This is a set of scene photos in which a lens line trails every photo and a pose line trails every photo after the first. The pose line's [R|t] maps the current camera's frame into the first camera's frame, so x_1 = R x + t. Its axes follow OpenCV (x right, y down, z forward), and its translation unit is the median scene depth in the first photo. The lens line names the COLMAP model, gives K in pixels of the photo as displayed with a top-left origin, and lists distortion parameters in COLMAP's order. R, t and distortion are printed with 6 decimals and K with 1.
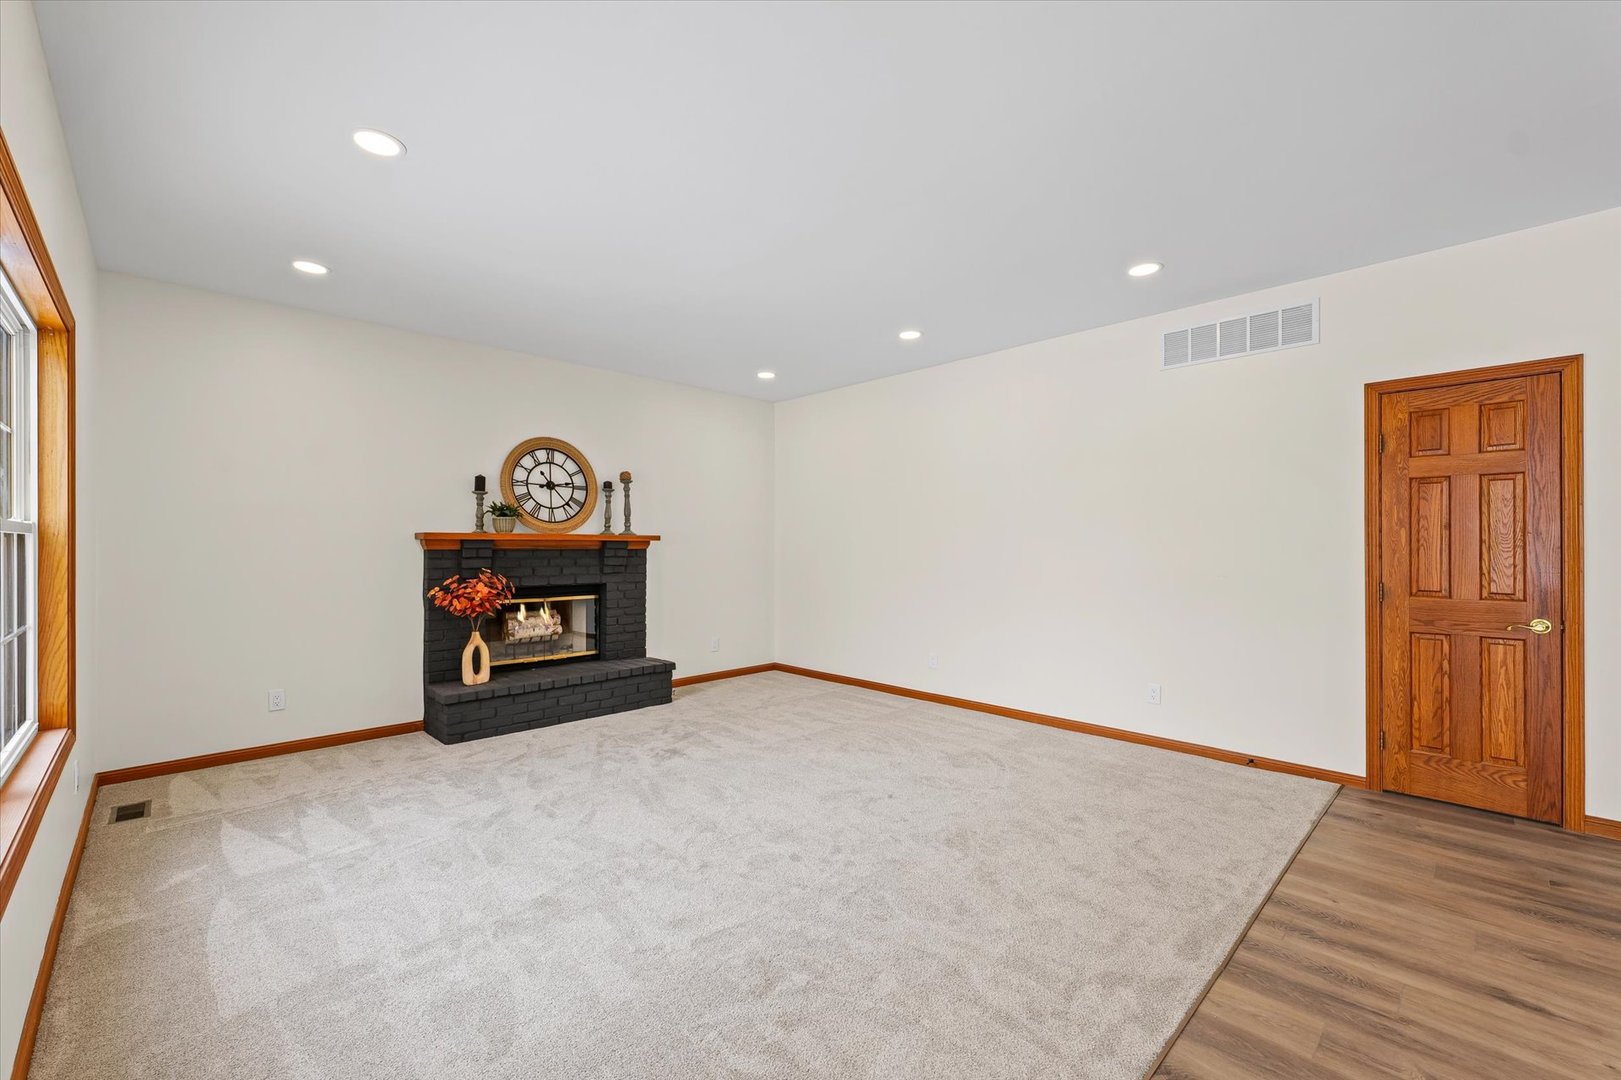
lens RADIAL K [[665.9, 0, 808.1], [0, 665.9, 541.3], [0, 0, 1]] dist [0.004468, -0.000572]
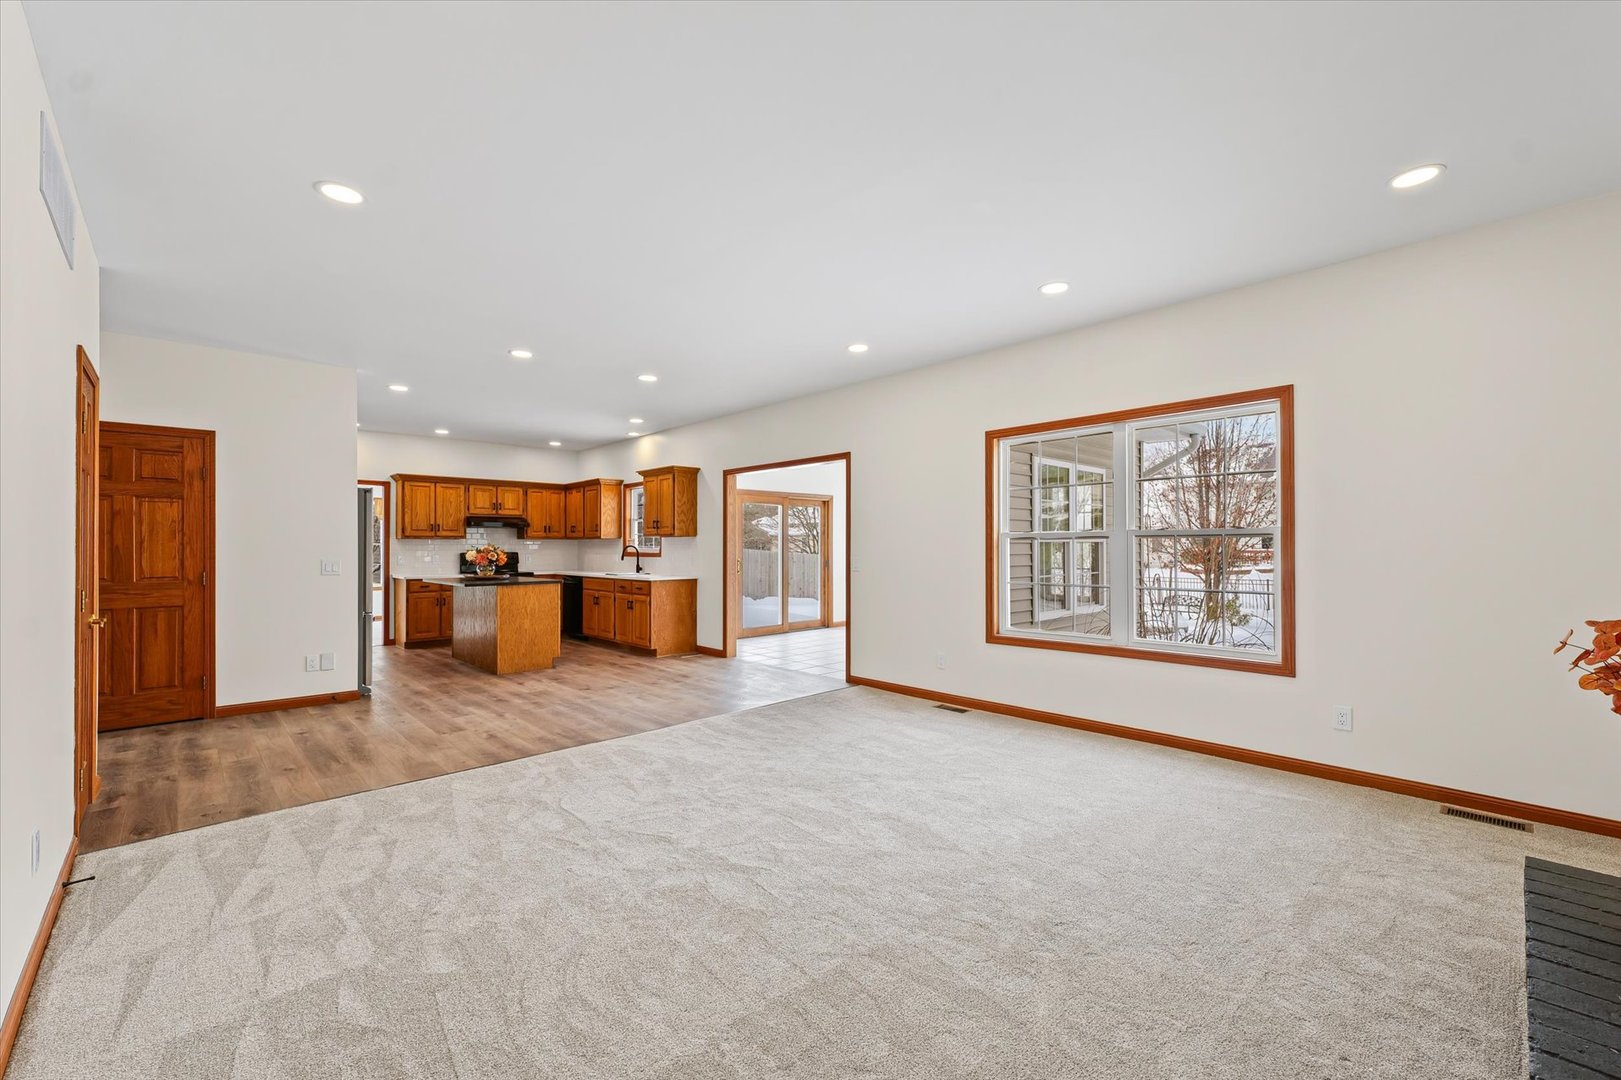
lens RADIAL K [[665.9, 0, 856.2], [0, 665.9, 542.2], [0, 0, 1]] dist [0.004468, -0.000572]
pose [[-0.999465, 0.004491, -0.032394, -0.058044], [0.004807, 0.999942, -0.009682, 0.009735], [0.032348, -0.009832, -0.999428, 1.273710]]
